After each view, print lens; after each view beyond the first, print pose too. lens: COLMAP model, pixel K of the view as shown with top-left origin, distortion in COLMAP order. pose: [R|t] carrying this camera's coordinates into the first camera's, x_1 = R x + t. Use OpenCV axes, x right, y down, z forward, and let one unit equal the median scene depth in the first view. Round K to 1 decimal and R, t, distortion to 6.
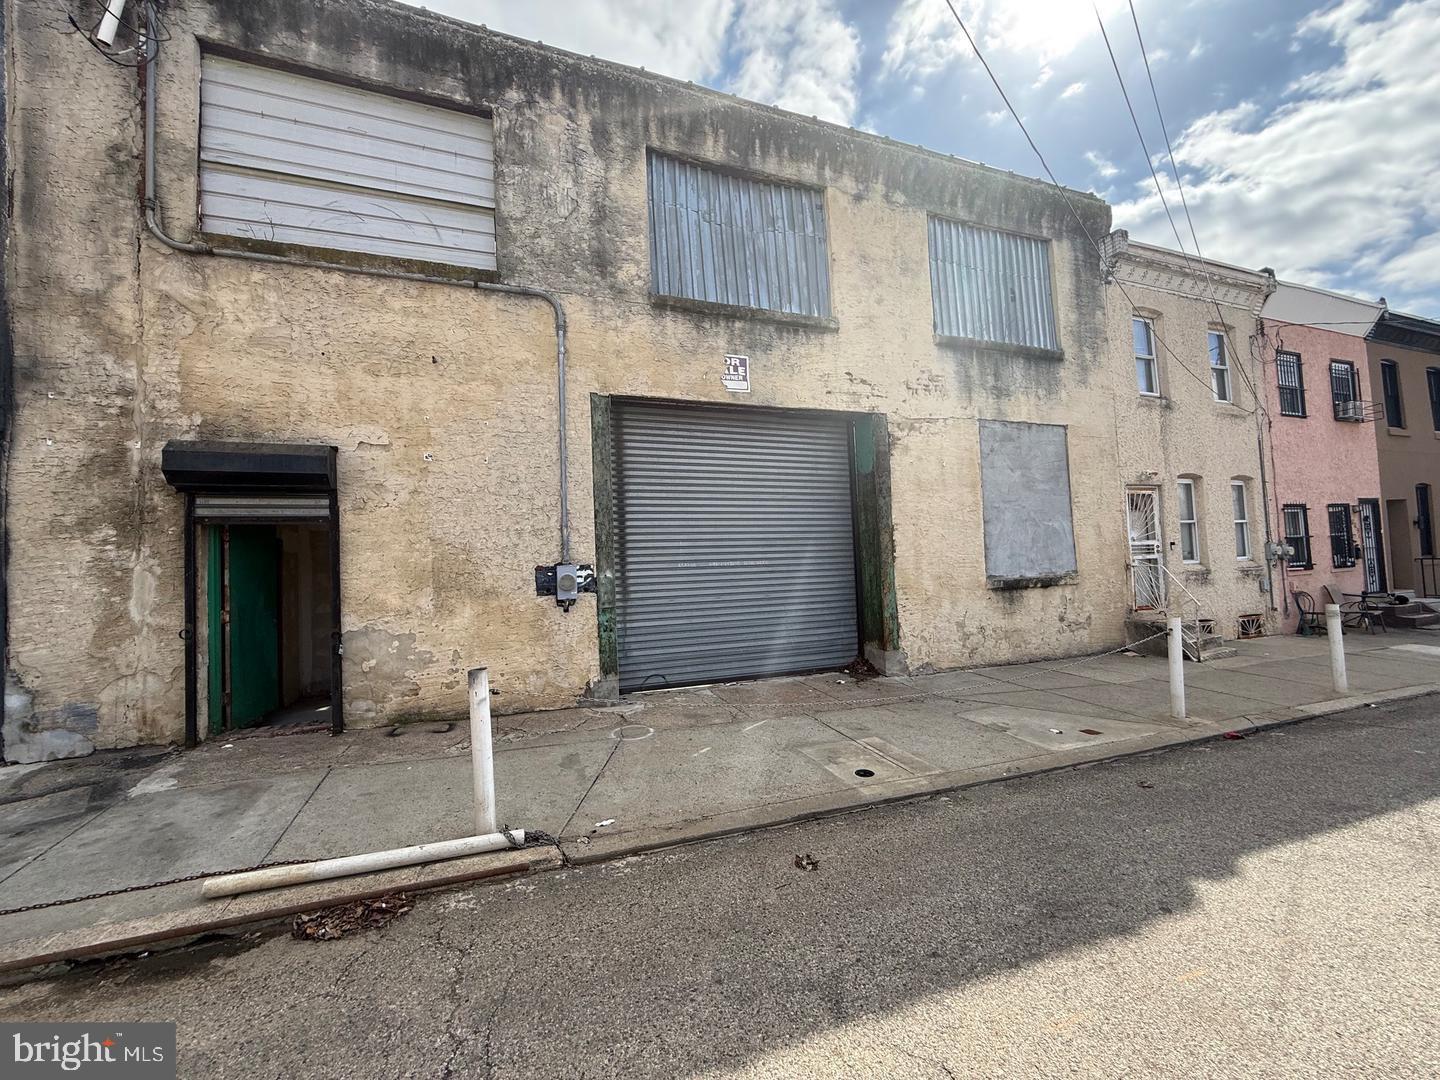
lens RADIAL K [[574.3, 0, 710.4], [0, 574.3, 539.1], [0, 0, 1]] dist [0.002744, -0.000661]
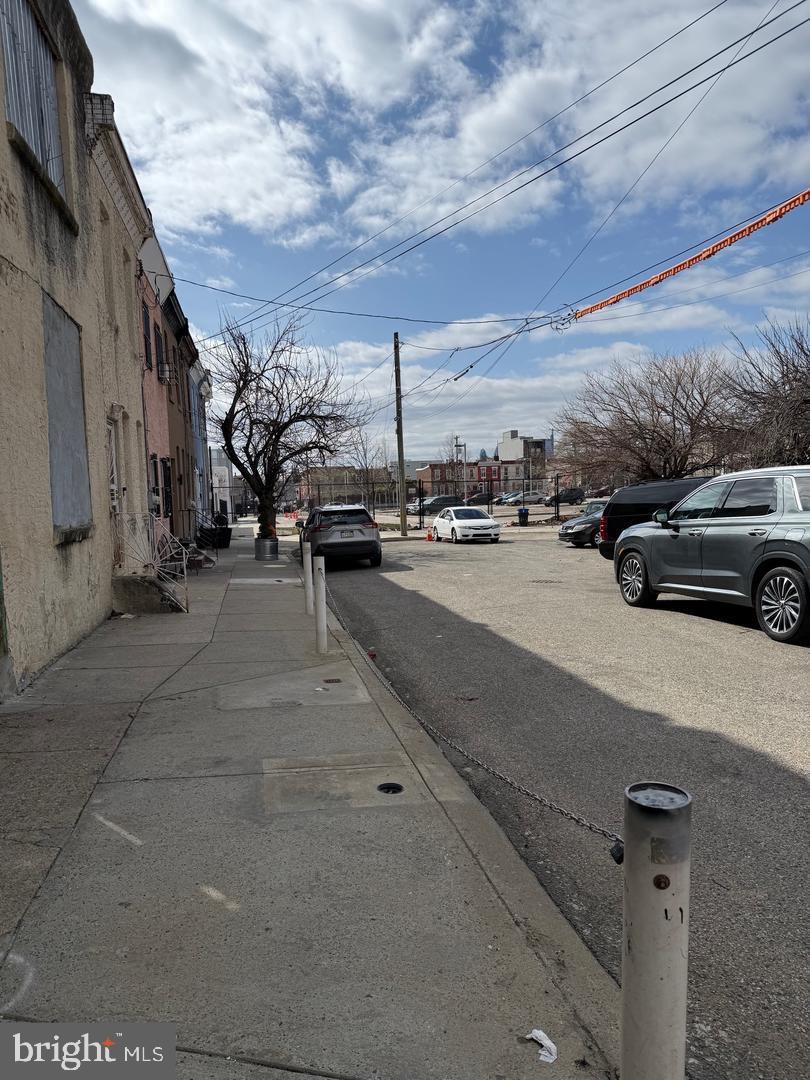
lens RADIAL K [[764.7, 0, 406.8], [0, 764.7, 545.4], [0, 0, 1]] dist [-0.011083, -0.008079]
pose [[0.168280, -0.047156, 0.984611, -0.460941], [-0.012798, 0.998666, 0.050017, 0.051953], [-0.985656, -0.021018, 0.167452, 0.621031]]
